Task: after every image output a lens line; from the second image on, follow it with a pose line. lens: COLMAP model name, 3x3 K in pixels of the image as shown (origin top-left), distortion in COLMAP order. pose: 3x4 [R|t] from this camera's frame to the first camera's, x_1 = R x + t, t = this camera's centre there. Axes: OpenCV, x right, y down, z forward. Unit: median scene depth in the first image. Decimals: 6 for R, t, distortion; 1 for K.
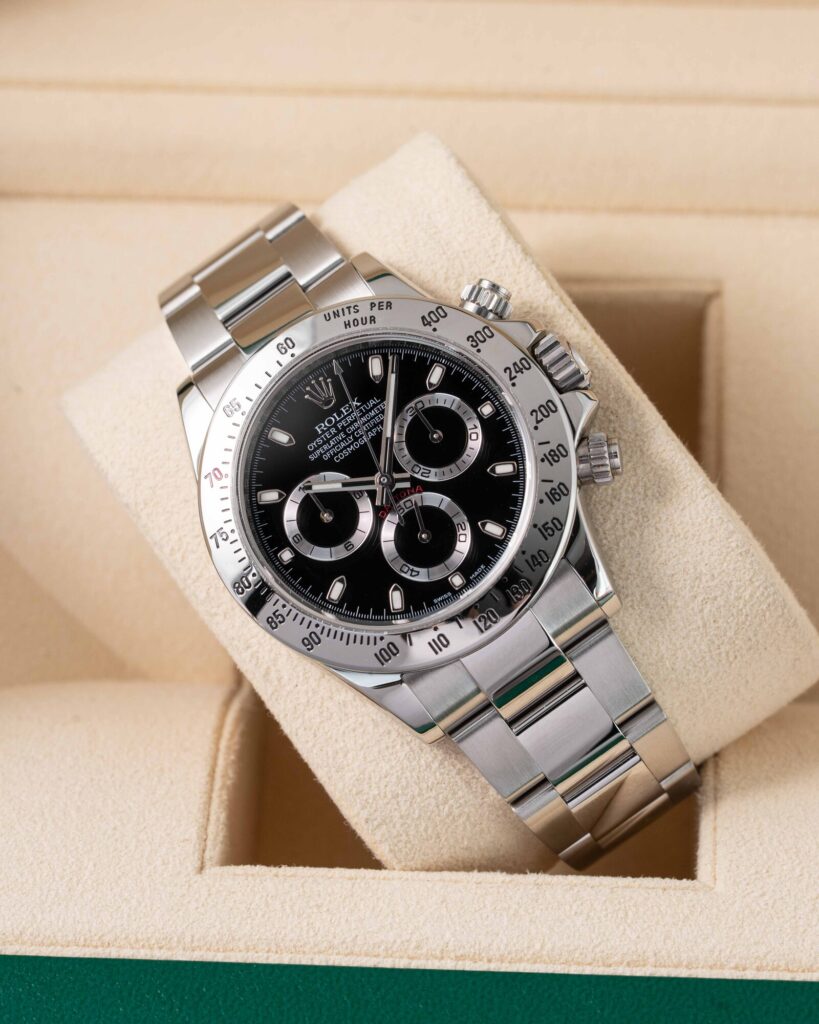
lens RADIAL K [[4319.9, 0, 409.5], [0, 4319.9, 512.0], [0, 0, 1]] dist [-0.236535, -0.419606]
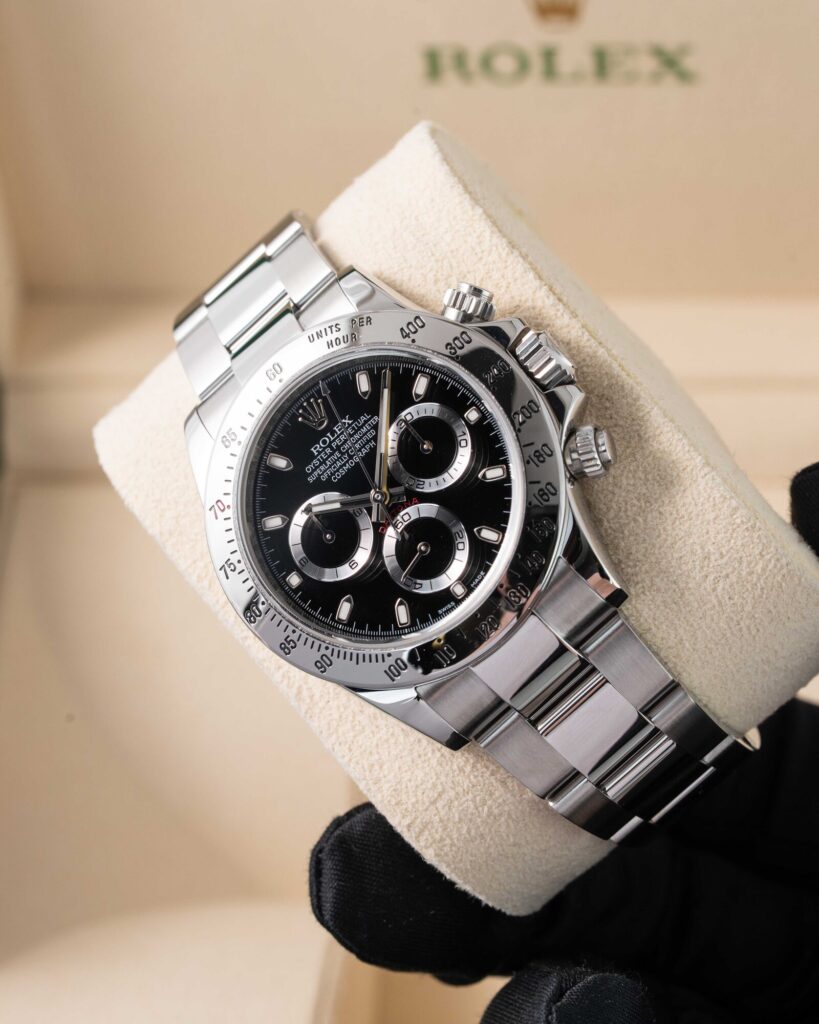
lens RADIAL K [[4319.9, 0, 409.5], [0, 4319.9, 512.0], [0, 0, 1]] dist [-0.236535, -0.419606]
pose [[0.982221, -0.104142, -0.156196, 0.156056], [0.113599, 0.992119, 0.052873, -0.055537], [0.149459, -0.069676, 0.986310, 0.009190]]
